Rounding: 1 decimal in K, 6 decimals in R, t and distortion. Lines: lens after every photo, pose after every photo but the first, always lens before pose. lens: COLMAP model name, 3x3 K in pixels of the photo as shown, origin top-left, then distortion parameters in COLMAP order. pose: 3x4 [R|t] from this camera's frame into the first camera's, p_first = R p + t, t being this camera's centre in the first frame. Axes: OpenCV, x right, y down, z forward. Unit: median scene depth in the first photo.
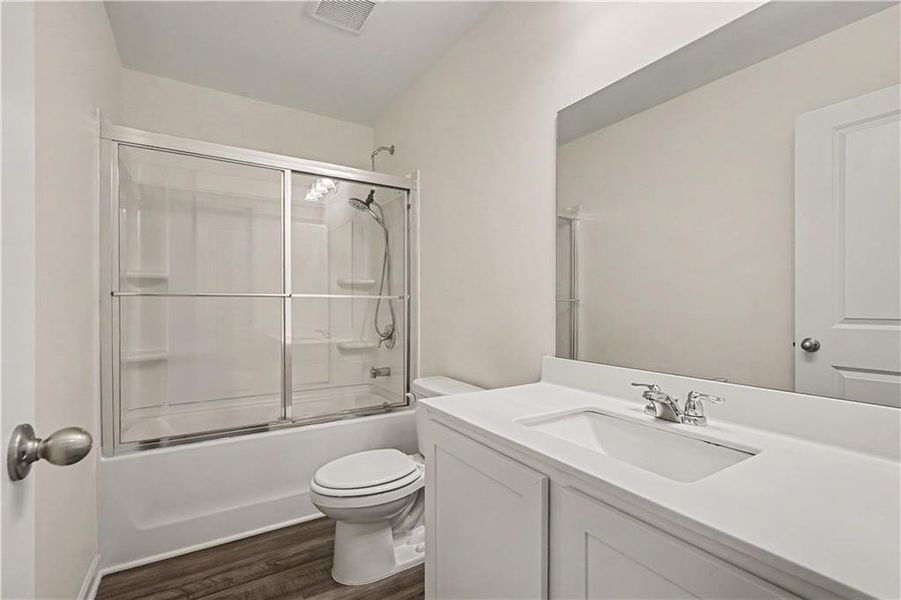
lens RADIAL K [[406.5, 0, 450.0], [0, 406.5, 304.6], [0, 0, 1]] dist [-0.001476, -0.000320]
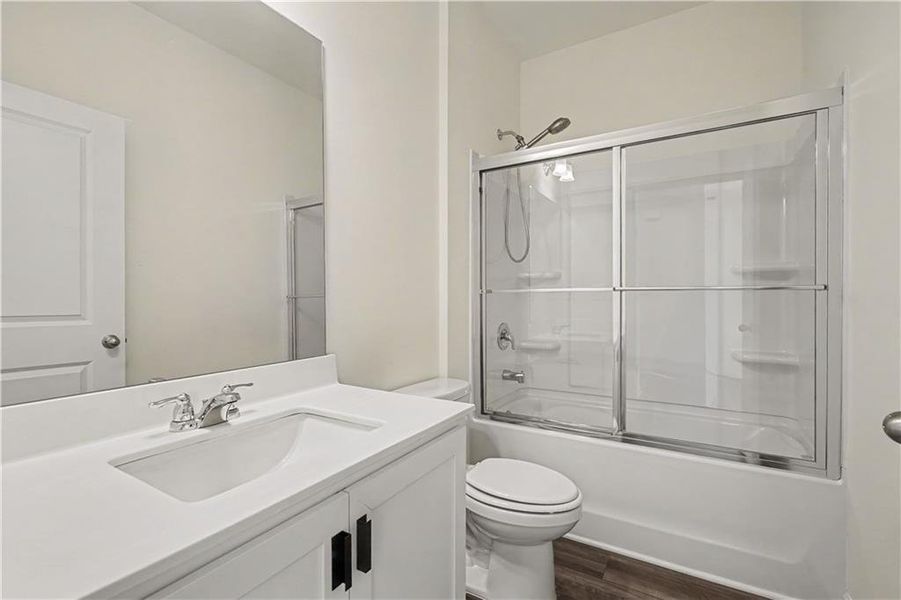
lens RADIAL K [[406.5, 0, 450.0], [0, 406.5, 304.6], [0, 0, 1]] dist [-0.001476, -0.000320]
pose [[-0.449913, -0.008083, 0.893036, -0.516176], [0.000443, 0.999957, 0.009274, 0.005139], [-0.893072, 0.004568, -0.449890, 0.927357]]
